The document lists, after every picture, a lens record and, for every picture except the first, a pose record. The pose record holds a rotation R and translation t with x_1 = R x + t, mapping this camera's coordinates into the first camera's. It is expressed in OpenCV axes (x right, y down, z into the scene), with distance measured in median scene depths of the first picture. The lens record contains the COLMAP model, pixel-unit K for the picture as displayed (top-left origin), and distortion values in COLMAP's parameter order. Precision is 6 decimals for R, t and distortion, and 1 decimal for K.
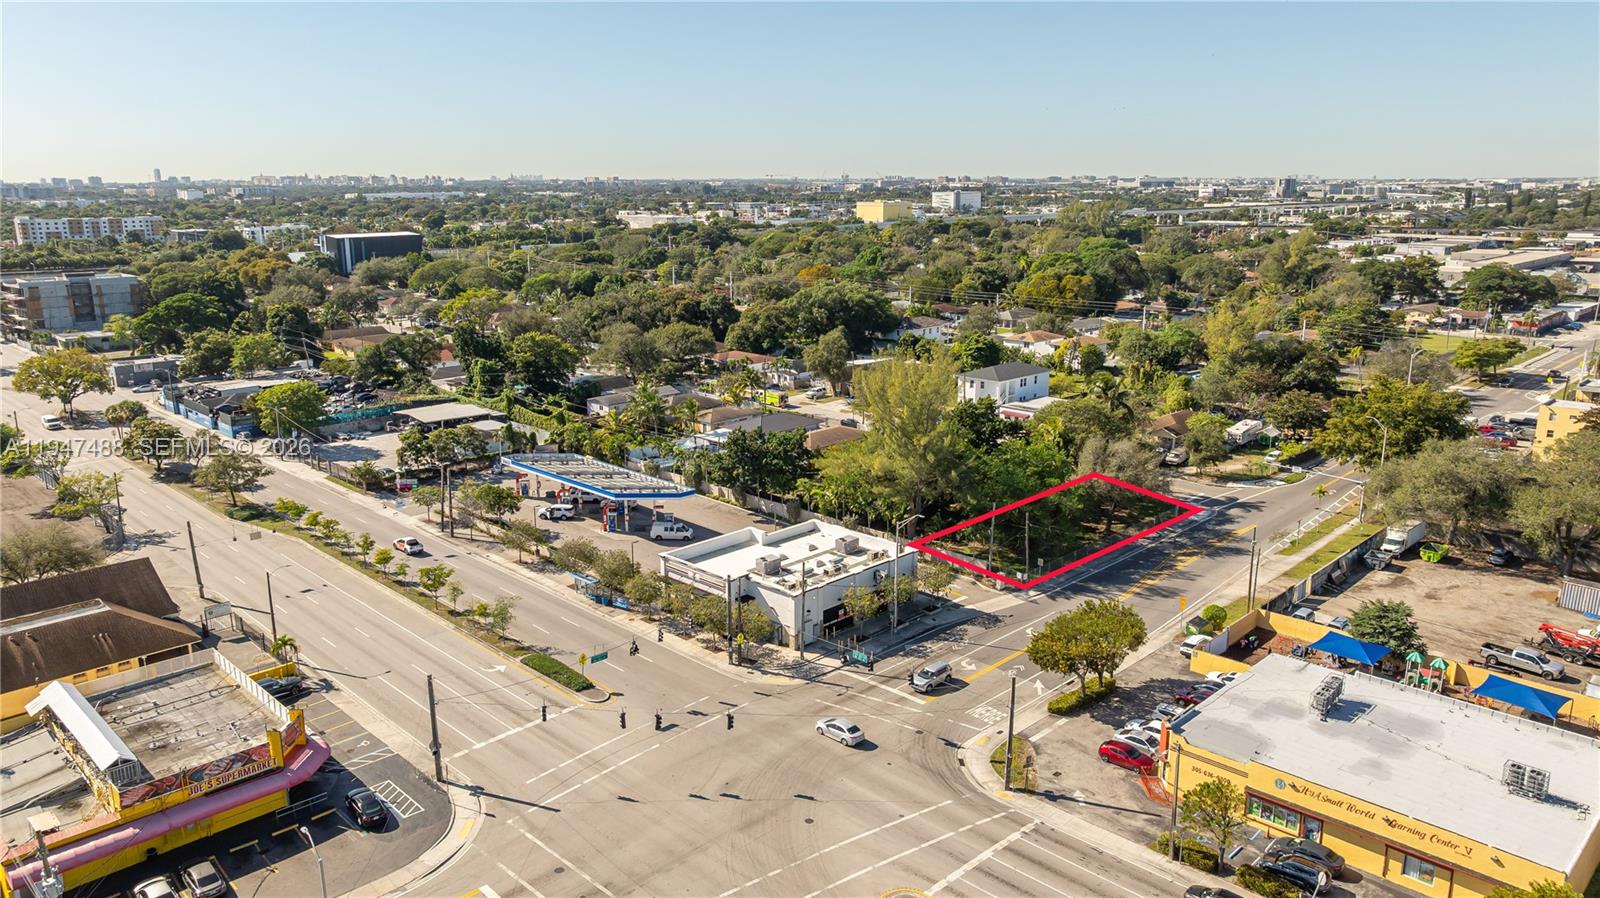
lens RADIAL K [[1133.5, 0, 806.2], [0, 1133.5, 448.0], [0, 0, 1]] dist [-0.041369, 0.043391]
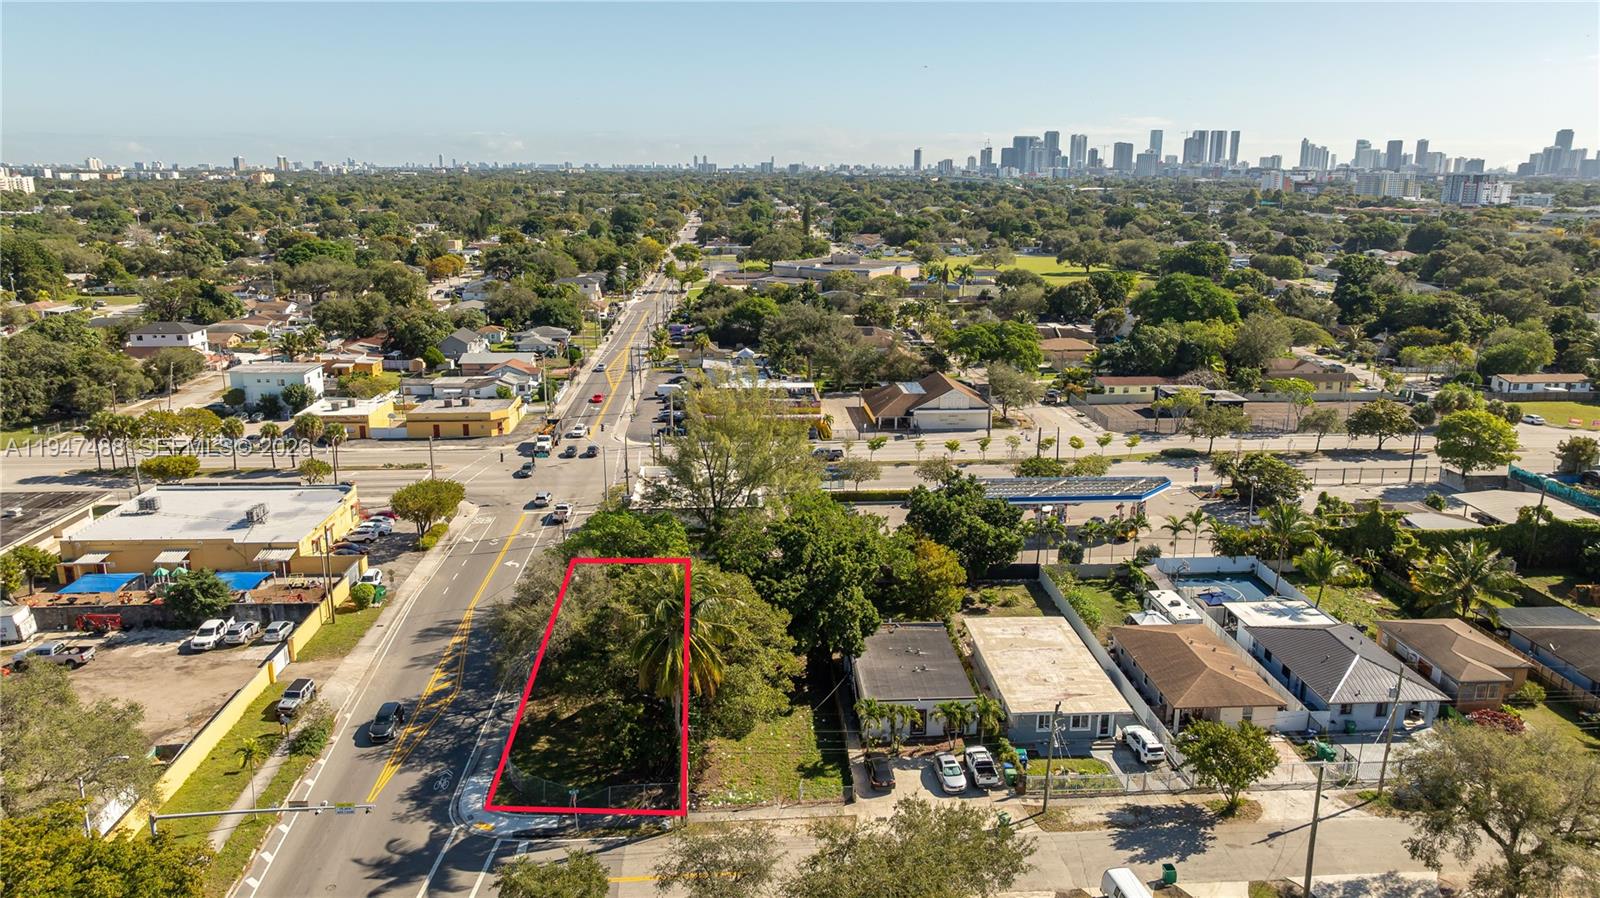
lens RADIAL K [[1133.5, 0, 804.8], [0, 1133.5, 443.6], [0, 0, 1]] dist [-0.041369, 0.043391]
pose [[-0.667196, 0.185442, -0.721429, 0.674993], [-0.168630, 0.905767, 0.388779, -0.372555], [0.725543, 0.381047, -0.573053, 1.524455]]
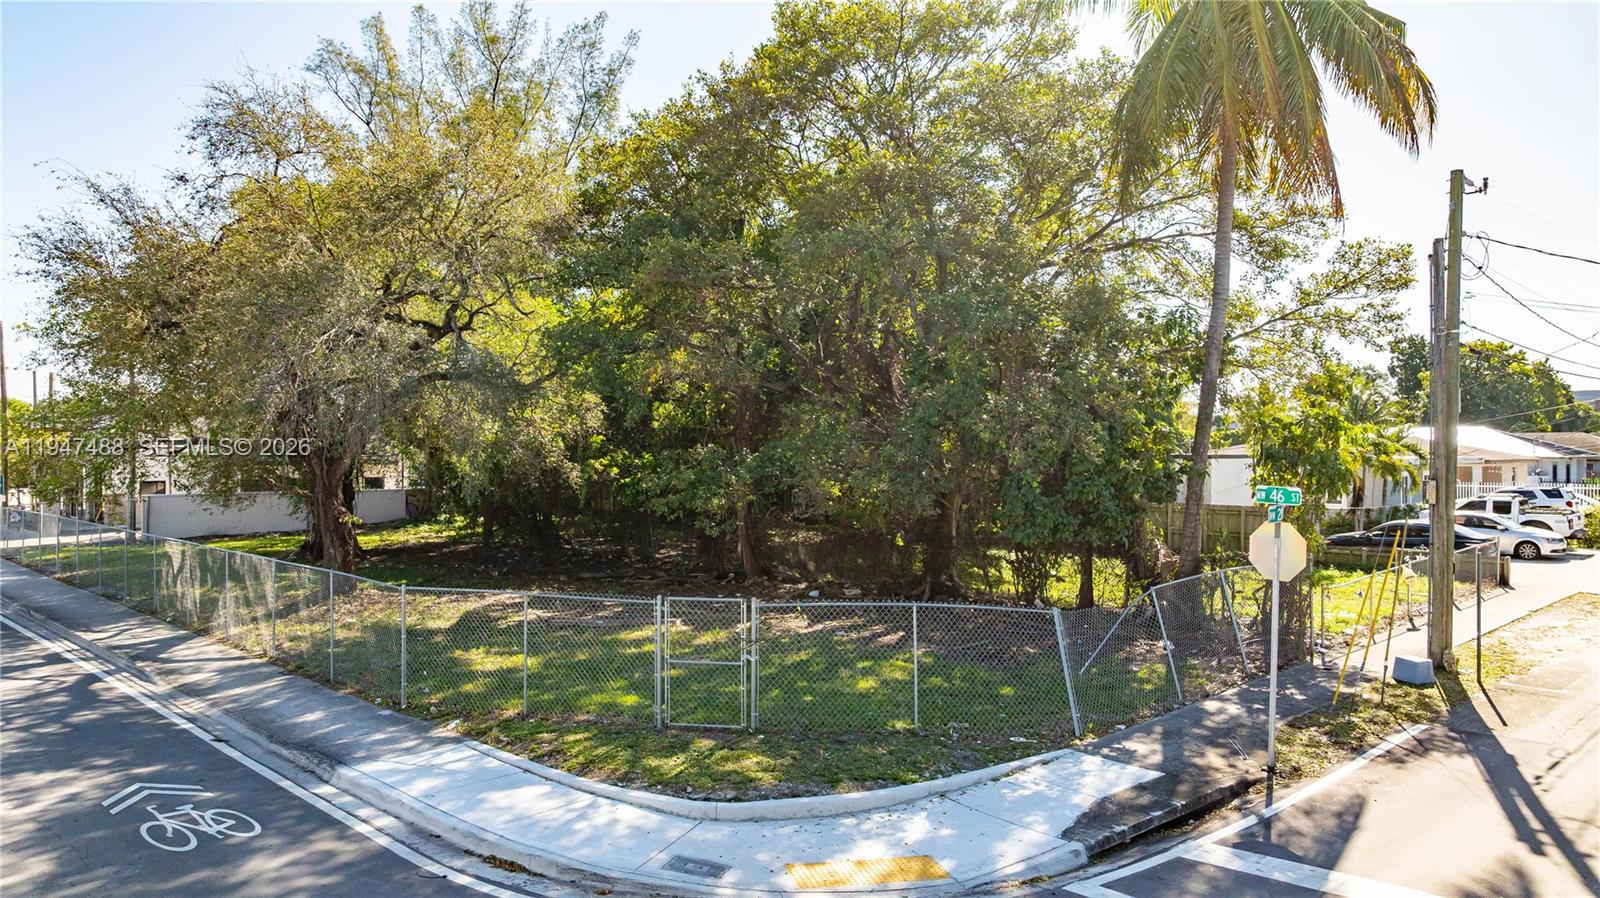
lens RADIAL K [[1133.5, 0, 796.0], [0, 1133.5, 449.0], [0, 0, 1]] dist [-0.041369, 0.043391]
pose [[-0.039177, 0.012884, -0.999149, 0.483196], [-0.230073, 0.972934, 0.021568, 0.030026], [0.972384, 0.230722, -0.035153, 1.138833]]
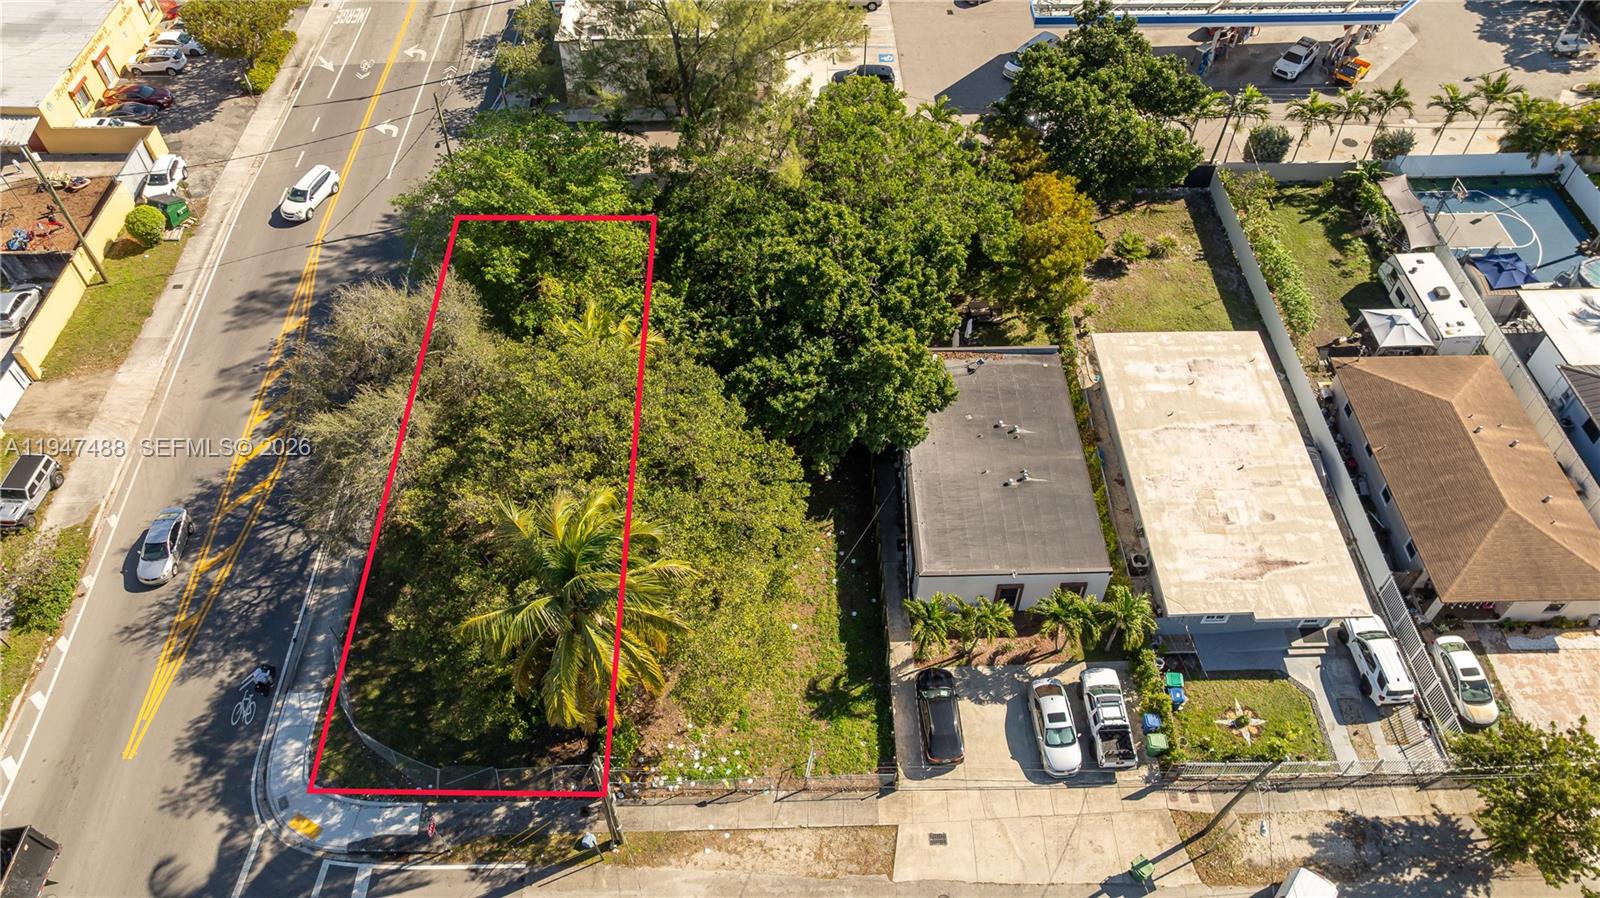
lens RADIAL K [[1133.5, 0, 803.4], [0, 1133.5, 450.8], [0, 0, 1]] dist [-0.041369, 0.043391]
pose [[-0.696808, 0.552064, -0.457913, 0.389555], [-0.154381, 0.508020, 0.847397, -0.336266], [0.700447, 0.661166, -0.268764, 1.277778]]
